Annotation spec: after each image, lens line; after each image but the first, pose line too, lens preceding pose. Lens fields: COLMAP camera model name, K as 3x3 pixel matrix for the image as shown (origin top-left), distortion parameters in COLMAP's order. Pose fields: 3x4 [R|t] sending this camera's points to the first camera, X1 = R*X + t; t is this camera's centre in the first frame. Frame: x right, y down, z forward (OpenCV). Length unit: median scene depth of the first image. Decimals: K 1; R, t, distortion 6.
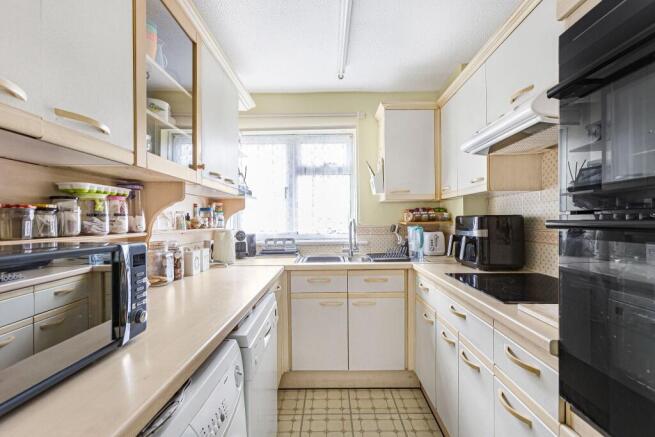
lens RADIAL K [[297.3, 0, 328.9], [0, 297.3, 222.6], [0, 0, 1]] dist [0.015107, 0.000572]
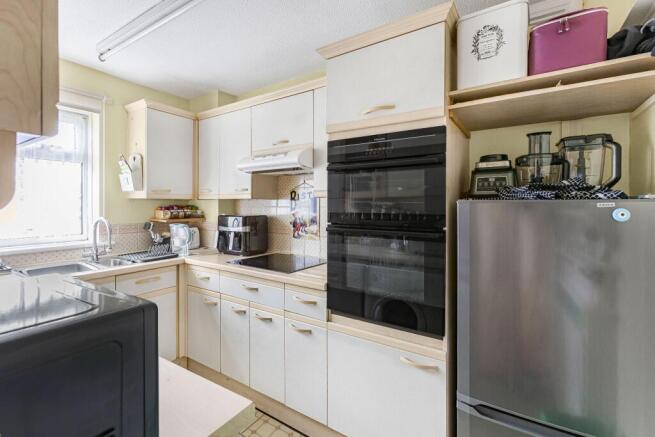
lens RADIAL K [[297.3, 0, 332.2], [0, 297.3, 206.9], [0, 0, 1]] dist [0.015107, 0.000572]
pose [[0.540662, 0.011237, 0.841165, -0.320566], [-0.004297, 0.999935, -0.010596, -0.040735], [-0.841229, 0.002115, 0.540675, -0.055169]]
